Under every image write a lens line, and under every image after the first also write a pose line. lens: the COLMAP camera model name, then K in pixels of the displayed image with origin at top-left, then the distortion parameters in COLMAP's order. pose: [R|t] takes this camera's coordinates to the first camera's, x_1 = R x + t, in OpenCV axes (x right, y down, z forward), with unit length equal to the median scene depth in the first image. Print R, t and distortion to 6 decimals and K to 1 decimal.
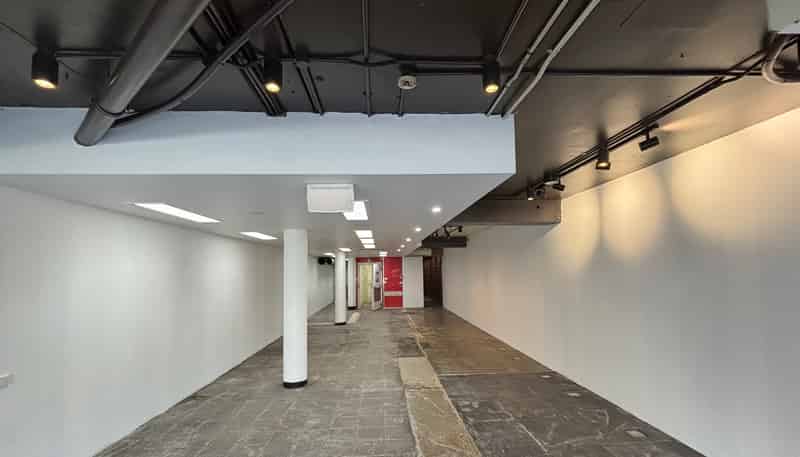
lens RADIAL K [[342.0, 0, 399.0], [0, 342.0, 227.7], [0, 0, 1]] dist [-0.010421, 0.000039]
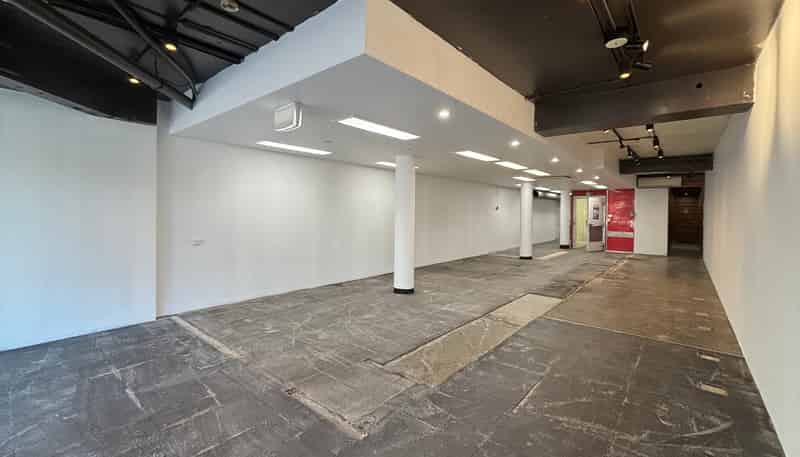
lens RADIAL K [[342.0, 0, 400.6], [0, 342.0, 225.5], [0, 0, 1]] dist [-0.010421, 0.000039]
pose [[0.732413, 0.060303, -0.678185, 0.451764], [0.054461, 0.987690, 0.146640, 0.075912], [0.678679, -0.144335, 0.720112, 0.211002]]
